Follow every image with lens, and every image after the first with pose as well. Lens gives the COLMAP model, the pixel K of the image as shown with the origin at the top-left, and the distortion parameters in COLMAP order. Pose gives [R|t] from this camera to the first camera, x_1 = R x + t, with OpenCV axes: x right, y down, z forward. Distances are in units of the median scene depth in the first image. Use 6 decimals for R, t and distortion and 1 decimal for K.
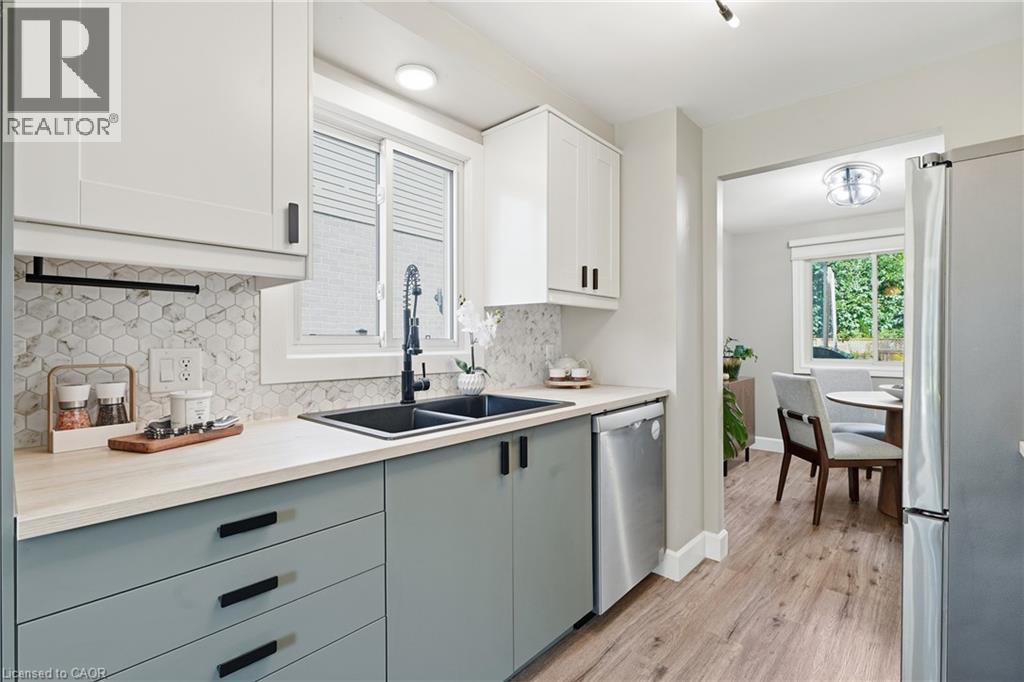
lens RADIAL K [[464.2, 0, 512.0], [0, 464.2, 341.0], [0, 0, 1]] dist [-0.000021, 0.000180]
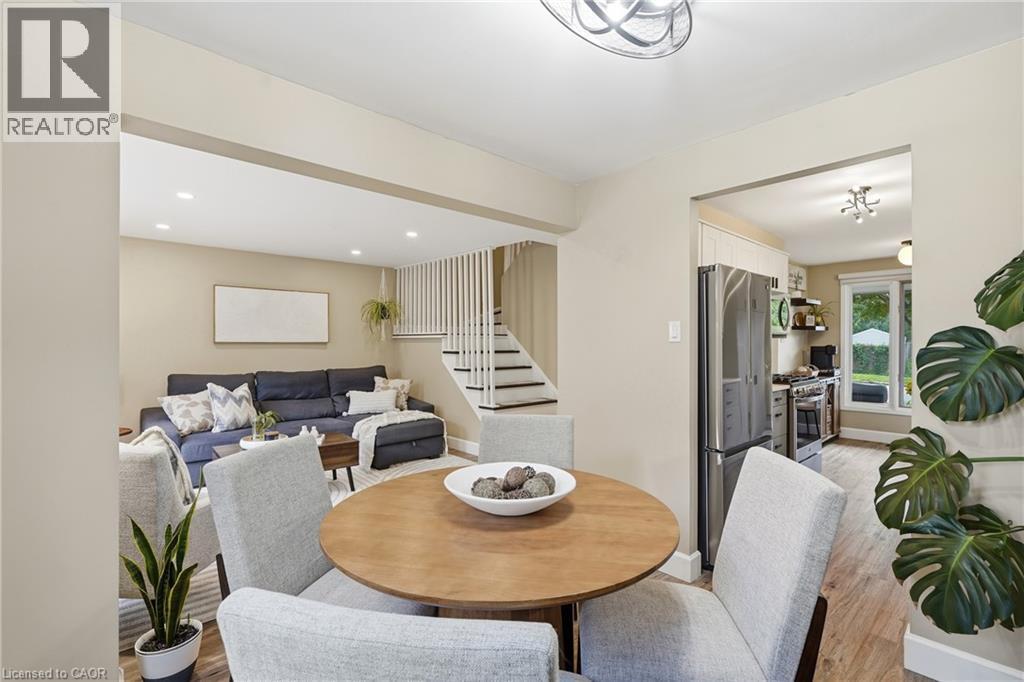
lens RADIAL K [[448.7, 0, 509.5], [0, 448.7, 345.7], [0, 0, 1]] dist [-0.000765, -0.000012]
pose [[-0.994081, 0.003449, 0.108585, 1.112784], [0.004484, 0.999947, 0.009292, -0.053364], [-0.108547, 0.009724, -0.994044, 1.958751]]
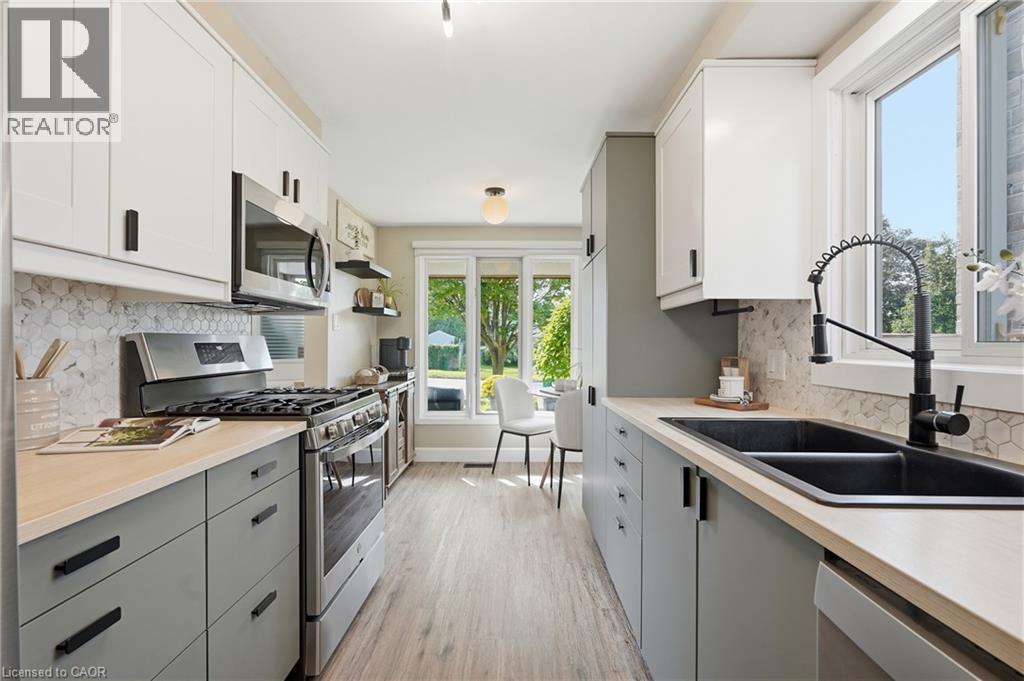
lens RADIAL K [[460.7, 0, 507.9], [0, 460.7, 344.3], [0, 0, 1]] dist [-0.002176, -0.000006]
pose [[-0.750049, 0.002687, -0.661377, 0.477287], [-0.000950, 0.999986, 0.005140, -0.003248], [0.661382, 0.004483, -0.750036, 0.882041]]
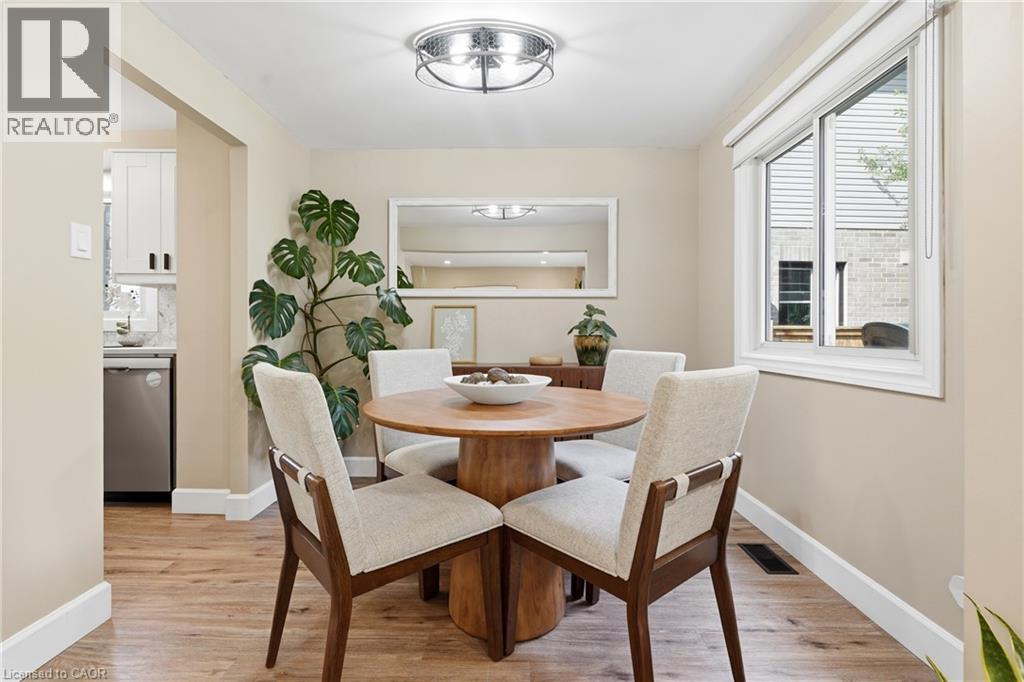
lens RADIAL K [[466.1, 0, 509.4], [0, 466.1, 345.3], [0, 0, 1]] dist [-0.002293, -0.000173]
pose [[0.655078, 0.025398, -0.755134, 1.773572], [-0.006788, 0.999592, 0.027732, 0.055840], [0.755531, -0.013041, 0.654983, 0.866870]]
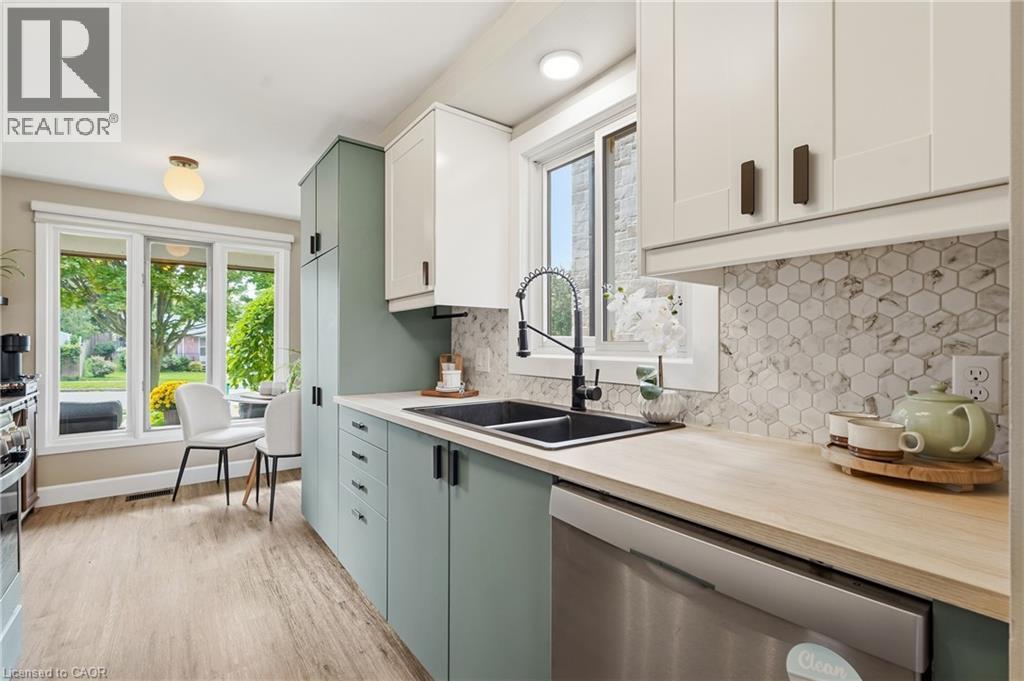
lens RADIAL K [[460.7, 0, 507.9], [0, 460.7, 344.3], [0, 0, 1]] dist [-0.002176, -0.000006]
pose [[-0.196472, 0.003322, -0.980504, 0.576616], [-0.002152, 0.999990, 0.003819, -0.001856], [0.980507, 0.002860, -0.196463, 0.841238]]
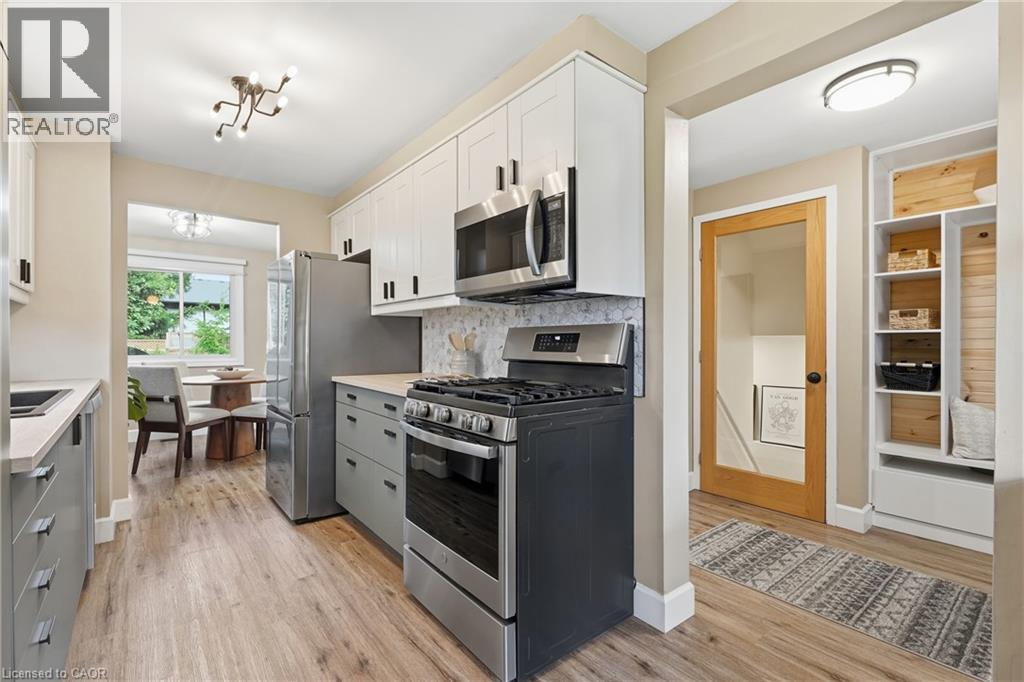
lens RADIAL K [[464.2, 0, 512.0], [0, 464.2, 341.0], [0, 0, 1]] dist [-0.000021, 0.000180]
pose [[0.152693, 0.000561, 0.988274, -0.654348], [0.004540, 0.999989, -0.001269, 0.015762], [-0.988263, 0.004681, 0.152689, -0.190228]]
